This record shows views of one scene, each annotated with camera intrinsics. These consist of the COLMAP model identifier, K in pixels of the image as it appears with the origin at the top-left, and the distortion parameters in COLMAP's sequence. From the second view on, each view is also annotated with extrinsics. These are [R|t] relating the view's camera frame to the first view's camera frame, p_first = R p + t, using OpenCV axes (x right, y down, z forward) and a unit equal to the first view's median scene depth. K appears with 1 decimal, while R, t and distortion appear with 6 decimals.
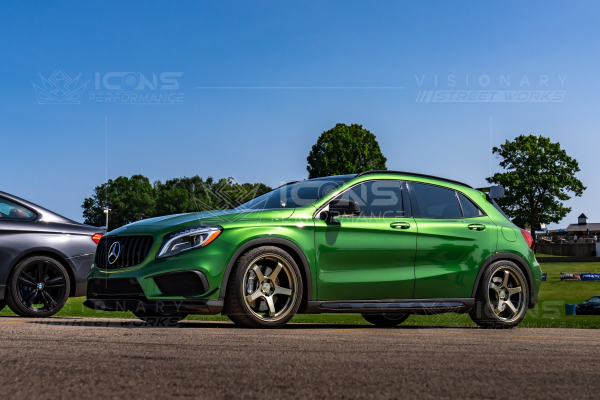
lens RADIAL K [[830.0, 0, 300.0], [0, 830.0, 200.0], [0, 0, 1]] dist [-0.006564, -0.016266]
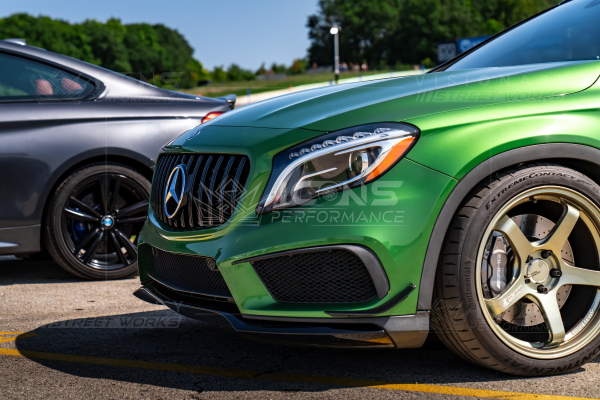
lens RADIAL K [[1200.5, 0, 300.0], [0, 1200.5, 200.0], [0, 0, 1]] dist [0.073334, 0.274175]
pose [[0.970303, -0.031555, -0.239826, -0.012654], [0.067644, 0.987296, 0.143777, -0.018035], [0.232242, -0.155730, 0.960110, 0.433000]]
